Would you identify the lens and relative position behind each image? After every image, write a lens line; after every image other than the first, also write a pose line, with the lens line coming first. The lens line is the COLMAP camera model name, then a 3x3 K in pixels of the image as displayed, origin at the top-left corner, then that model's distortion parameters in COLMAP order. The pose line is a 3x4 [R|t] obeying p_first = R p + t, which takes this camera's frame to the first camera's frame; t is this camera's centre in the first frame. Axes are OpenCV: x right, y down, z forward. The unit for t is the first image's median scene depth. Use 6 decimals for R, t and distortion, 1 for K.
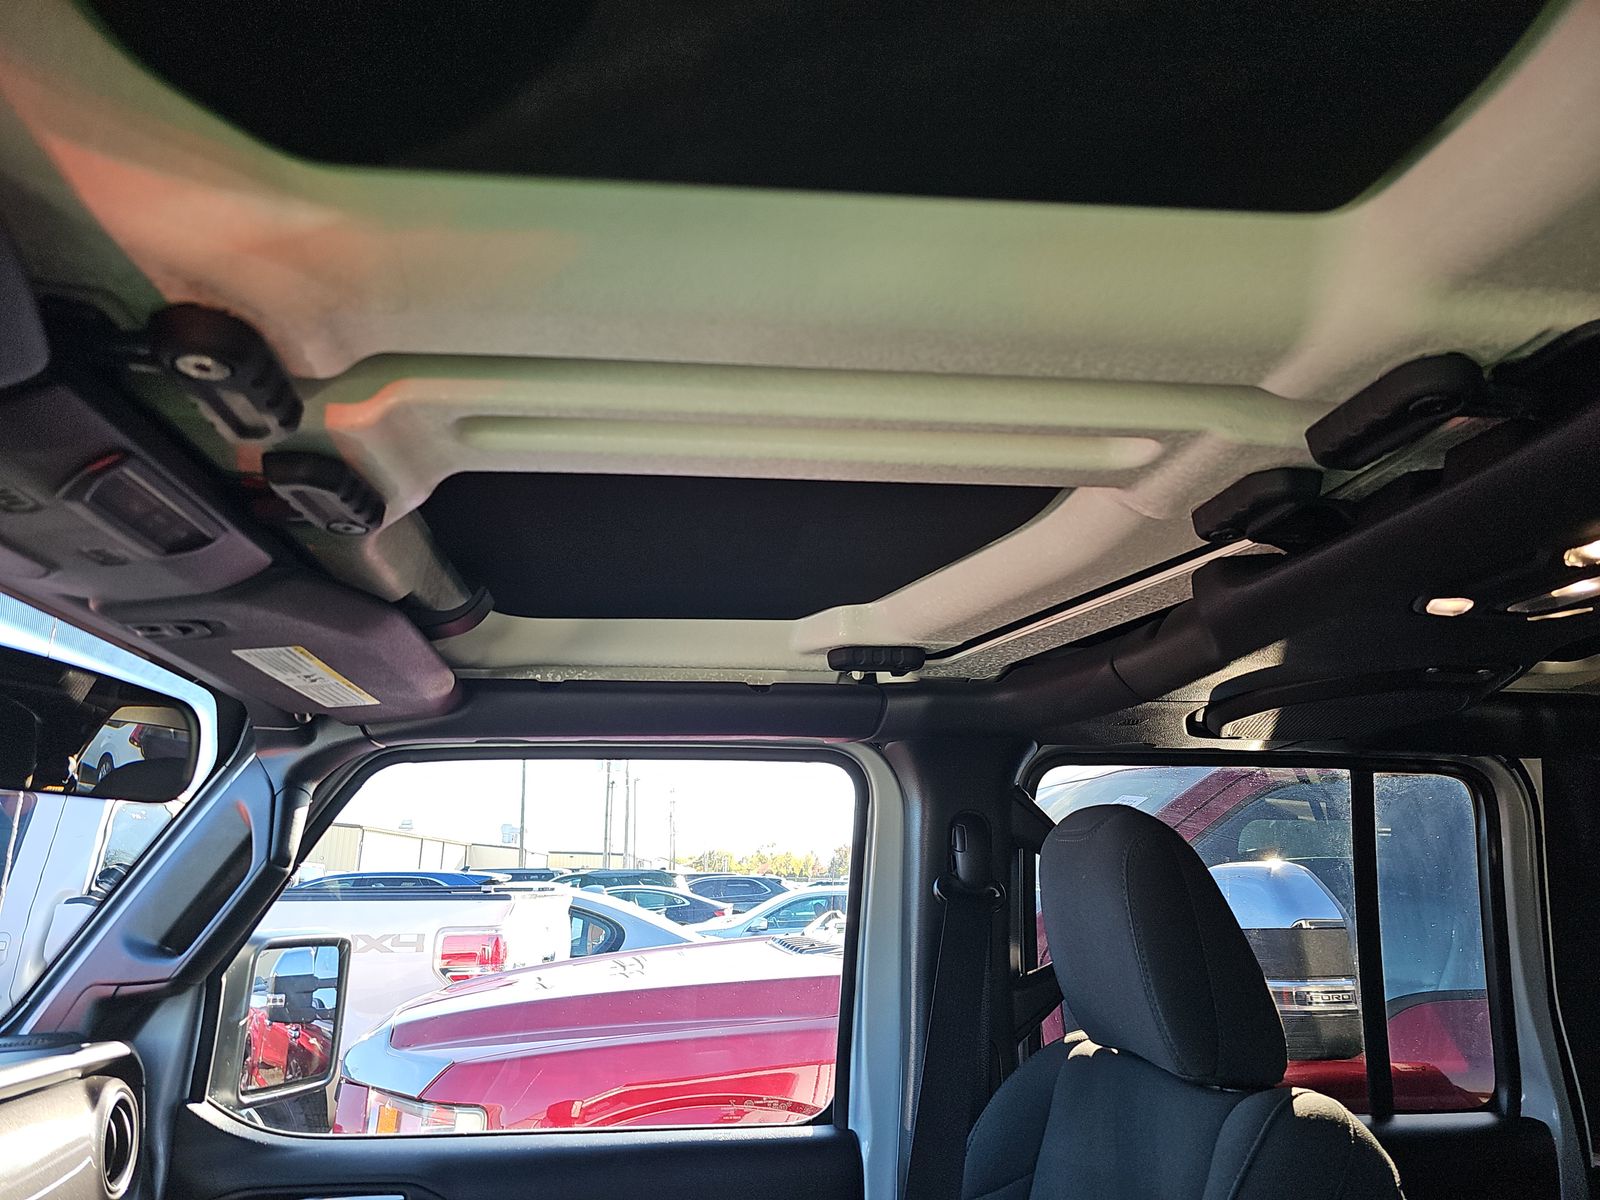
lens RADIAL K [[1027.6, 0, 808.7], [0, 1027.6, 591.9], [0, 0, 1]] dist [-0.001458, -0.002159]
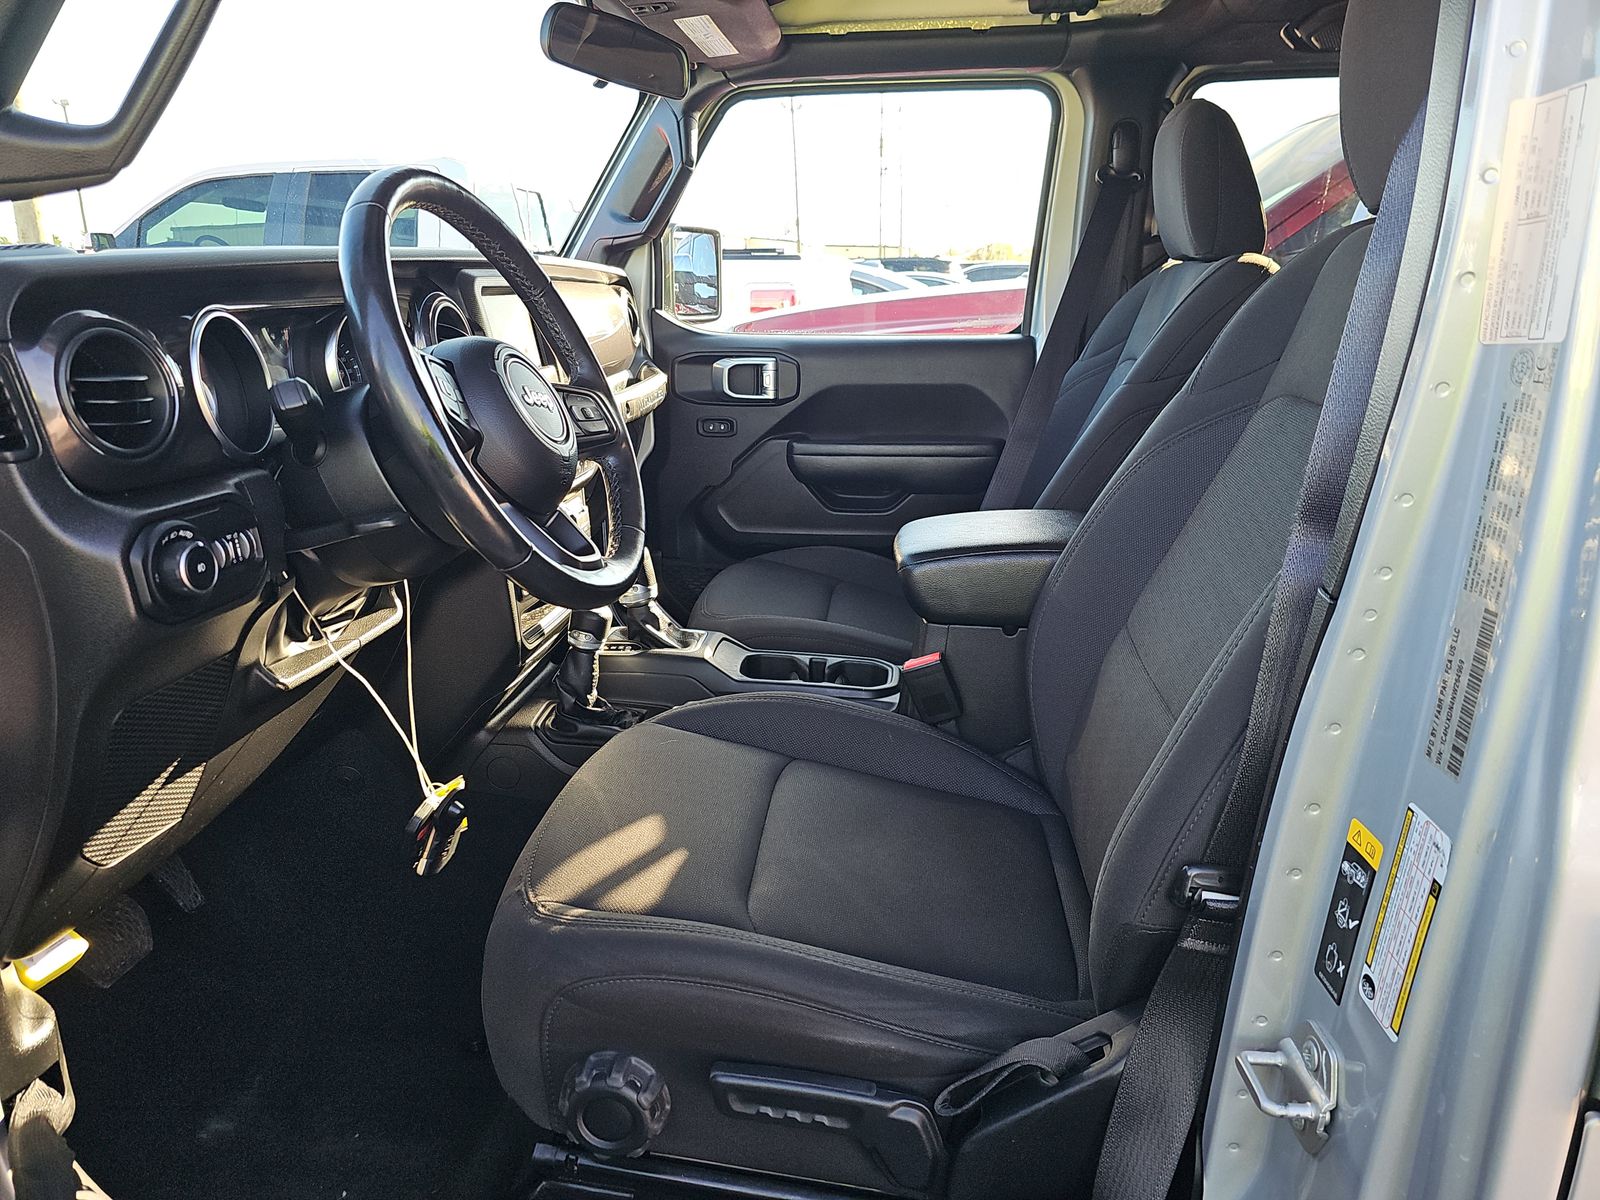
lens RADIAL K [[1027.6, 0, 808.7], [0, 1027.6, 591.9], [0, 0, 1]] dist [-0.001458, -0.002159]
pose [[0.967599, 0.072443, -0.241878, 0.126926], [0.070607, 0.842109, 0.534666, -0.030519], [0.242420, -0.534420, 0.809708, -0.648790]]
